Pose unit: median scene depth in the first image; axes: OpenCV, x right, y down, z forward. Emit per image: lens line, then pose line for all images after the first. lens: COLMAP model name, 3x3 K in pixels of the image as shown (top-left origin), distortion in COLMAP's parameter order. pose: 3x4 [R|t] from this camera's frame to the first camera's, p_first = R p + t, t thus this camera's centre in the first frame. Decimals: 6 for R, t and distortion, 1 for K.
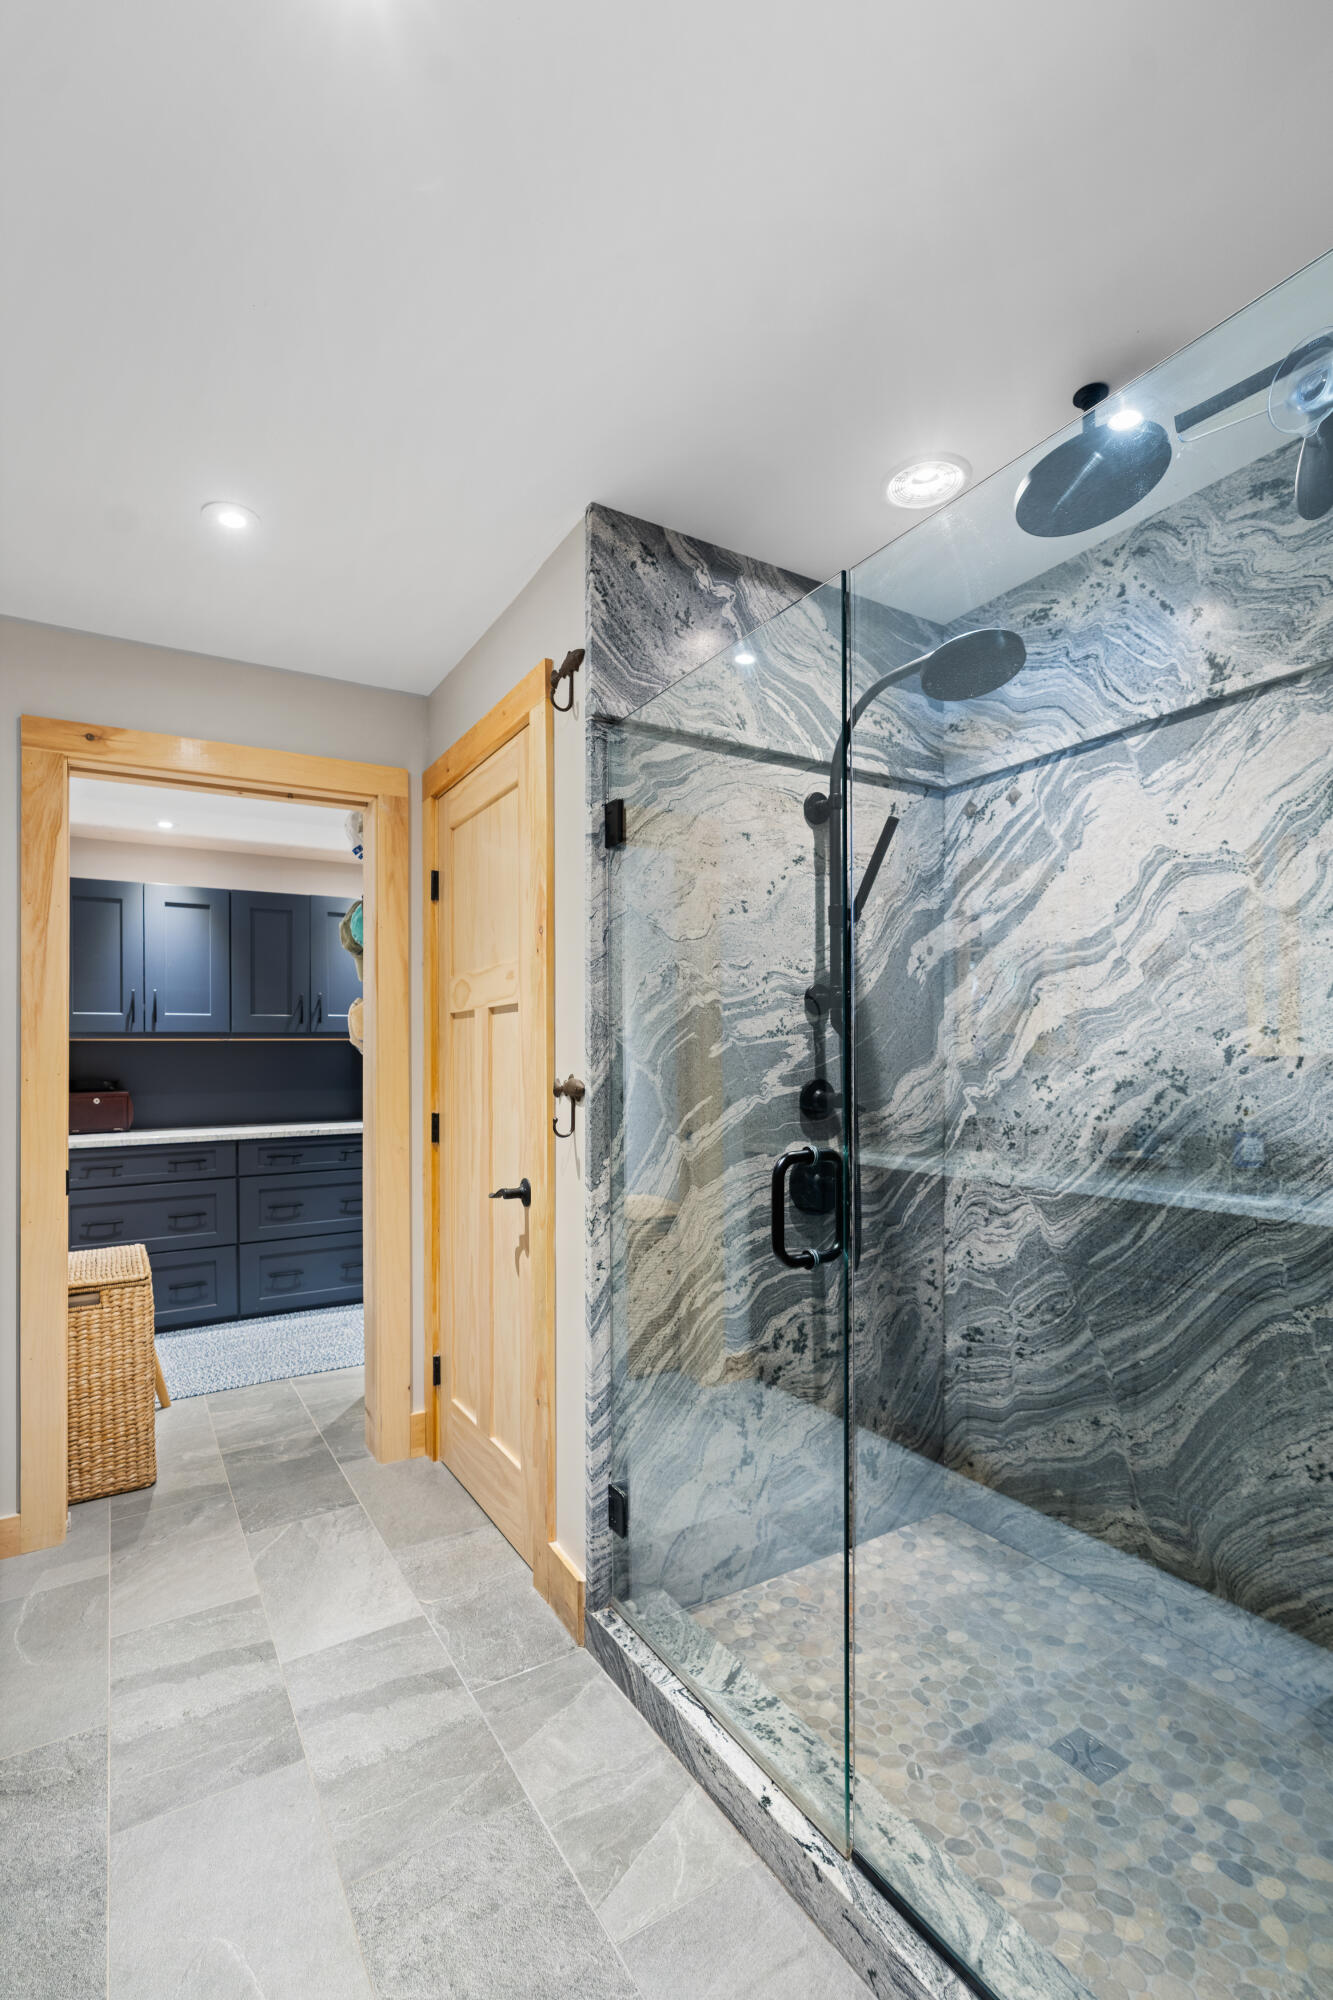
lens RADIAL K [[908.5, 0, 667.2], [0, 908.5, 1035.7], [0, 0, 1]] dist [-0.006356, 0.001565]
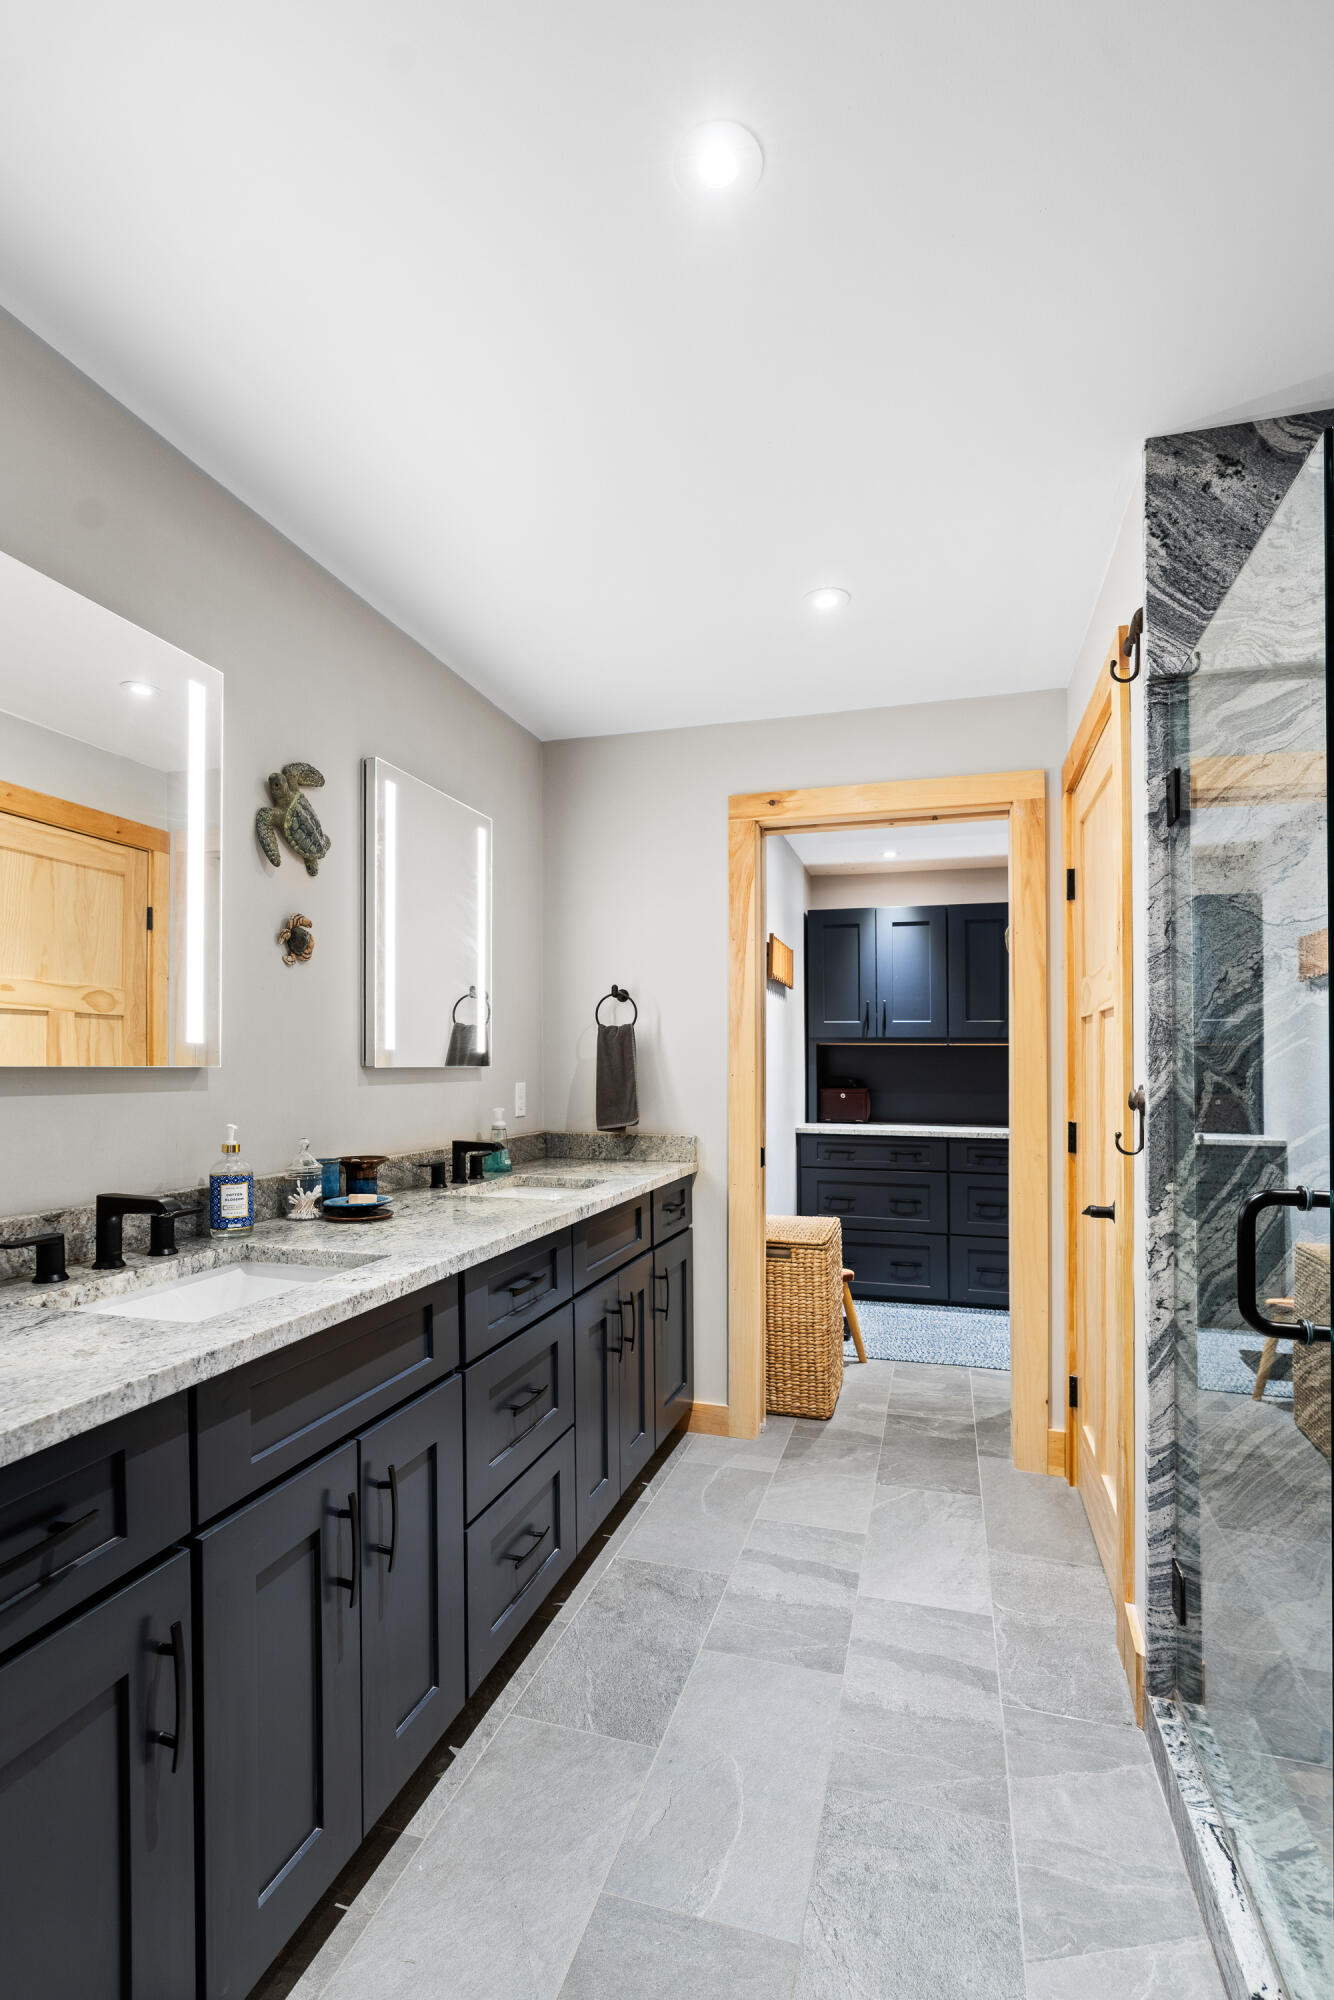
lens RADIAL K [[922.1, 0, 666.4], [0, 922.1, 1040.9], [0, 0, 1]] dist [-0.008597, 0.004687]
pose [[0.667458, 0.000188, -0.744647, 0.260006], [0.000638, 0.999999, 0.000824, -0.002103], [0.744647, -0.001025, 0.667458, 0.050114]]
